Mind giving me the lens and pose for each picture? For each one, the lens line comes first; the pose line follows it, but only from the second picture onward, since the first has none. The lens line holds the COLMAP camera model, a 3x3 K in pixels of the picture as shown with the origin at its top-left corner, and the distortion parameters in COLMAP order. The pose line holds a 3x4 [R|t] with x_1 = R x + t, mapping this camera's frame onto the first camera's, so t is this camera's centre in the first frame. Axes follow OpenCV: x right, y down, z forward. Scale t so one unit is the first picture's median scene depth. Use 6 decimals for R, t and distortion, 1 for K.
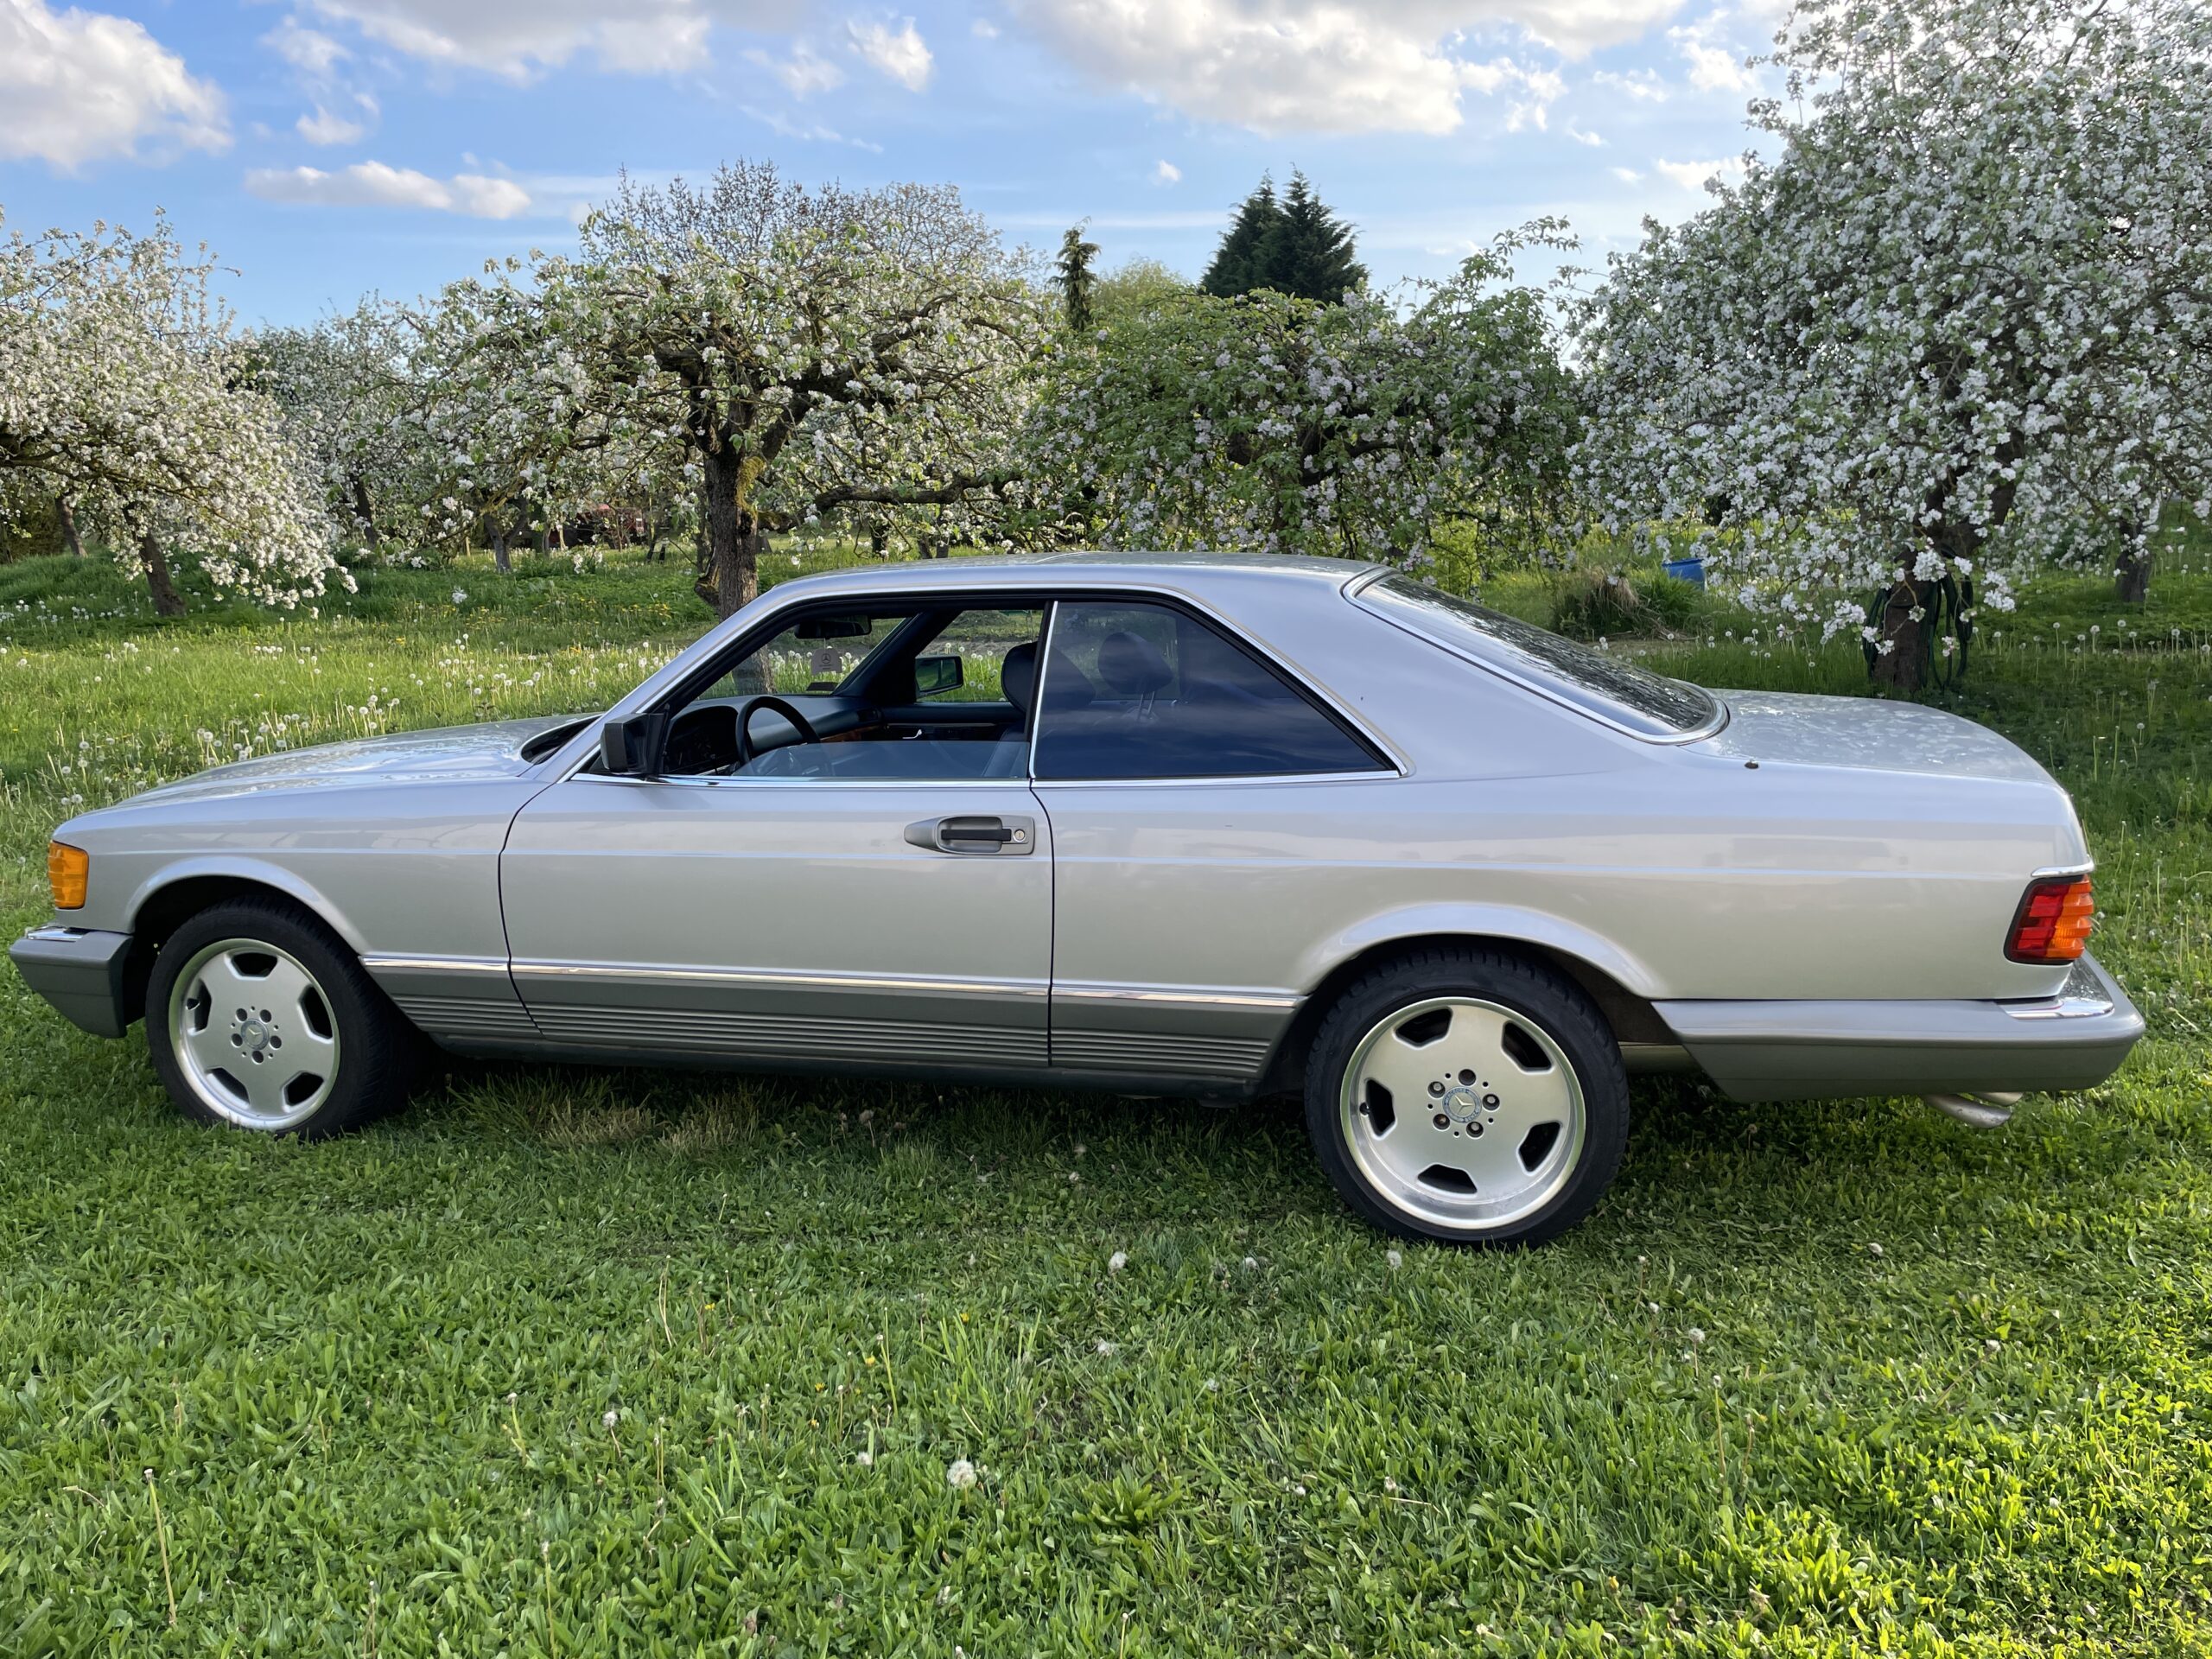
lens RADIAL K [[1694.3, 0, 1108.0], [0, 1694.3, 815.5], [0, 0, 1]] dist [0.086845, -0.114889]
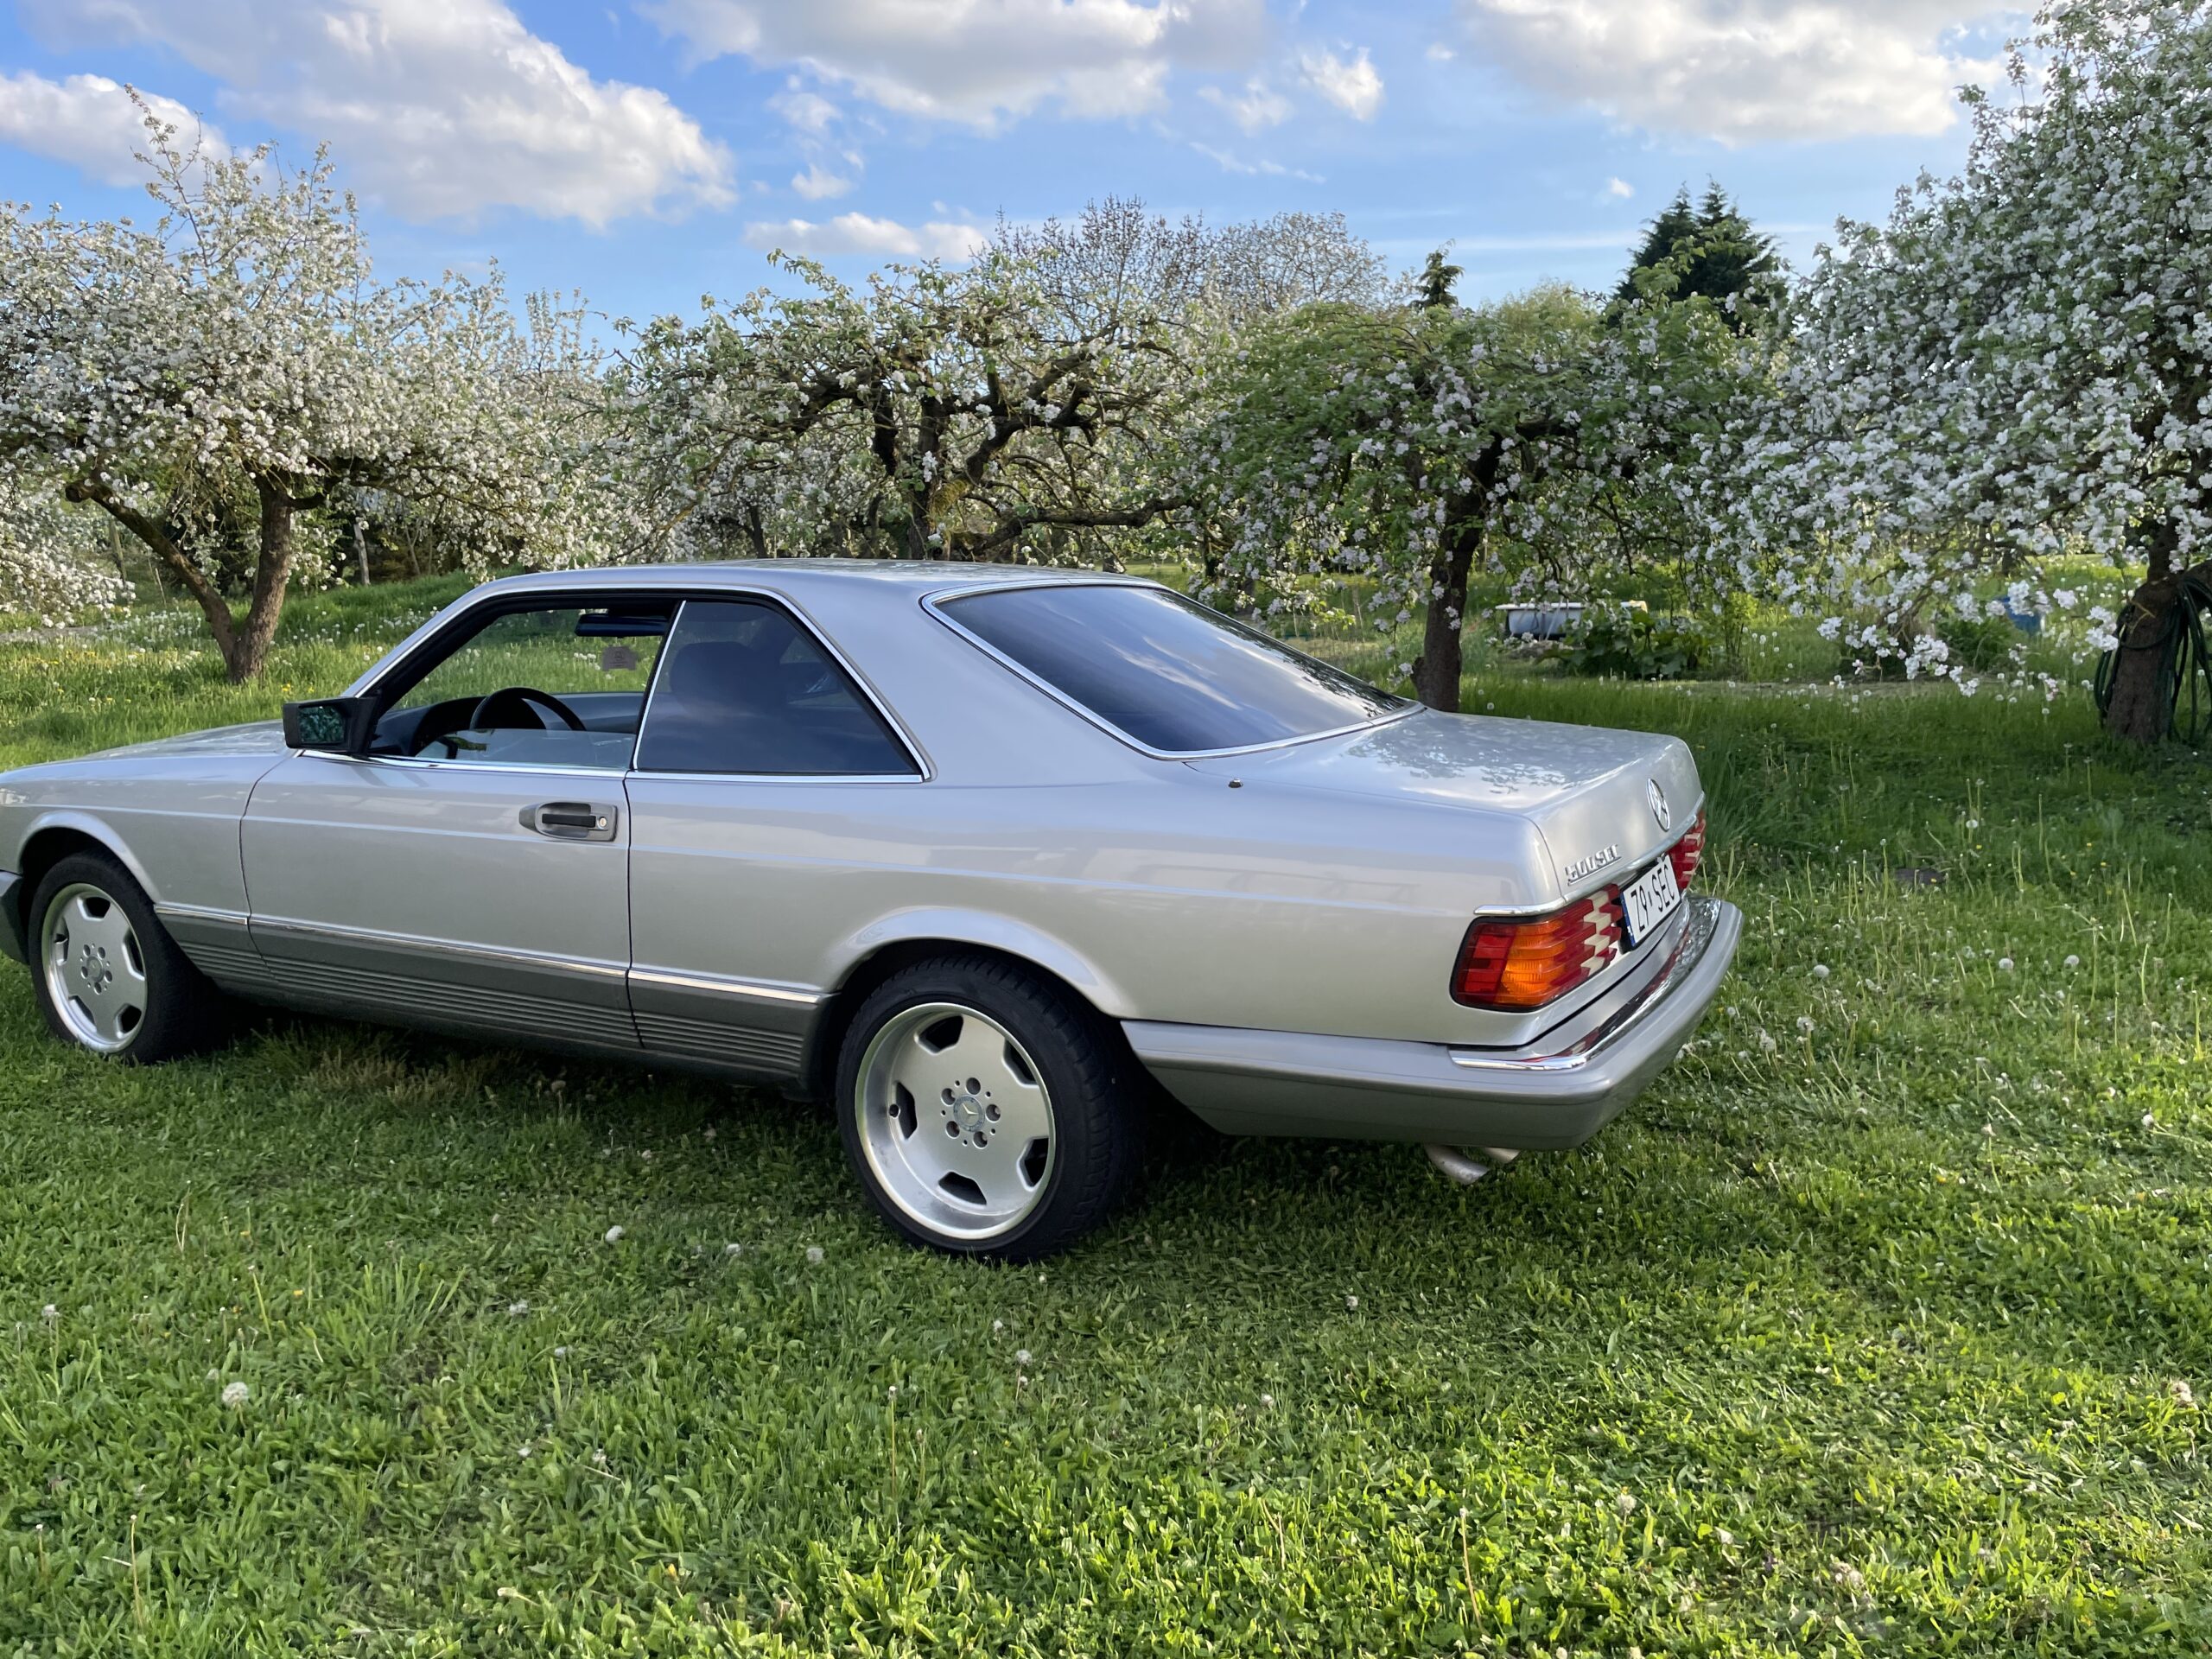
lens RADIAL K [[1694.3, 0, 1111.6], [0, 1694.3, 829.9], [0, 0, 1]] dist [0.086845, -0.114889]
pose [[0.969429, 0.050874, -0.240039, 0.223594], [-0.052847, 0.998601, -0.001786, 0.000716], [0.239612, 0.014416, 0.970762, 0.022721]]
